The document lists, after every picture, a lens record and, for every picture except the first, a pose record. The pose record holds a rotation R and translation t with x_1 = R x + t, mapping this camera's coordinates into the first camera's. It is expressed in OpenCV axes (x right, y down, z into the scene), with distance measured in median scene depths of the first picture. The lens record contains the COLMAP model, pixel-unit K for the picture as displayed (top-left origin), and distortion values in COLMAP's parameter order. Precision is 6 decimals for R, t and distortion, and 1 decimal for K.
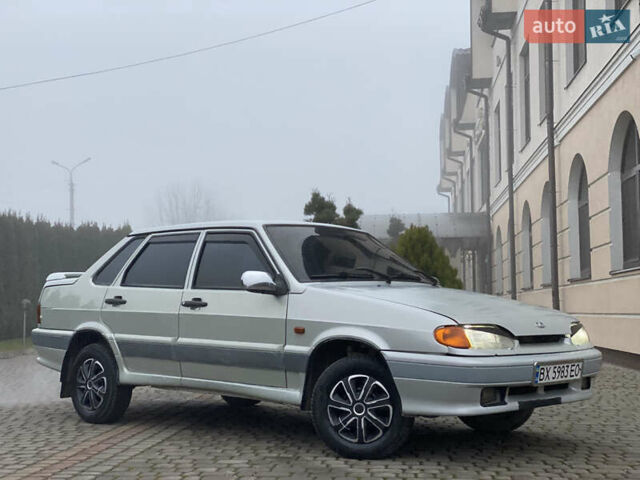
lens RADIAL K [[943.6, 0, 315.1], [0, 943.6, 227.9], [0, 0, 1]] dist [0.140786, 0.000000]
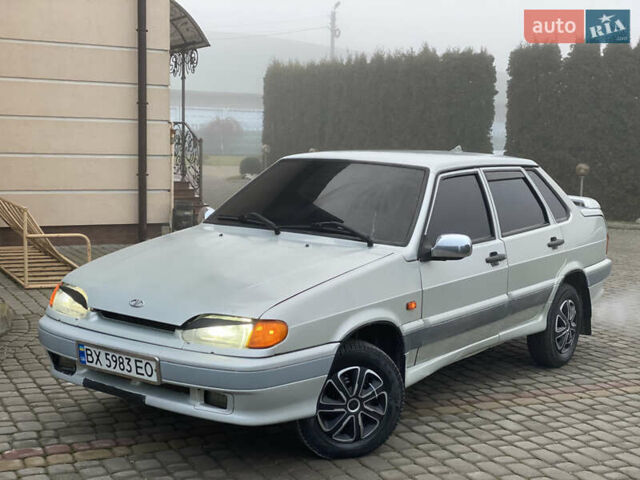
lens RADIAL K [[943.6, 0, 317.6], [0, 943.6, 223.6], [0, 0, 1]] dist [0.140786, 0.000000]
pose [[0.116730, 0.106040, -0.987486, 0.918023], [0.043240, 0.992798, 0.111722, -0.044583], [0.992222, -0.055740, 0.111305, 0.927691]]
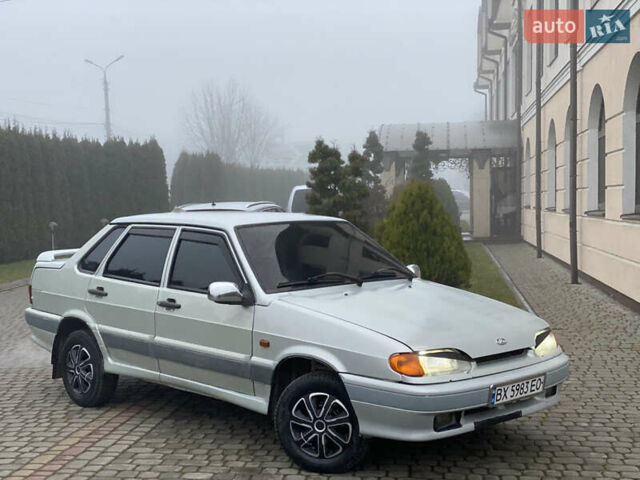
lens RADIAL K [[943.6, 0, 311.3], [0, 943.6, 245.3], [0, 0, 1]] dist [0.140786, 0.000000]
pose [[0.998803, -0.006102, -0.048531, 0.074309], [0.012619, 0.990747, 0.135137, -0.117997], [0.047257, -0.135587, 0.989638, 0.012997]]
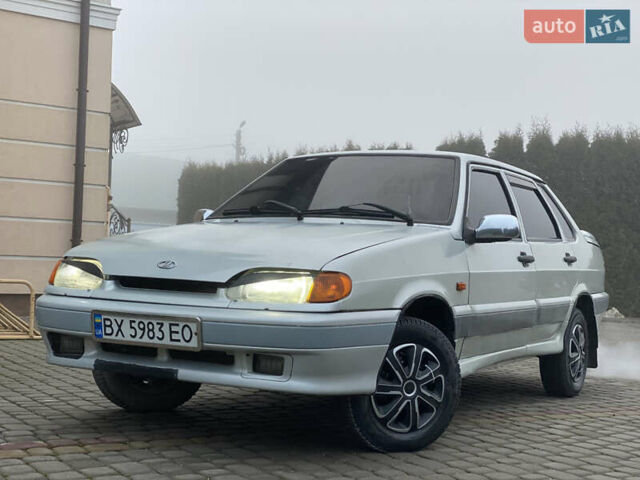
lens RADIAL K [[943.6, 0, 318.1], [0, 943.6, 229.8], [0, 0, 1]] dist [0.140786, 0.000000]
pose [[0.228524, -0.019077, -0.973351, 0.827049], [0.027590, 0.999533, -0.013113, 0.076687], [0.973147, -0.023858, 0.228944, 0.824158]]
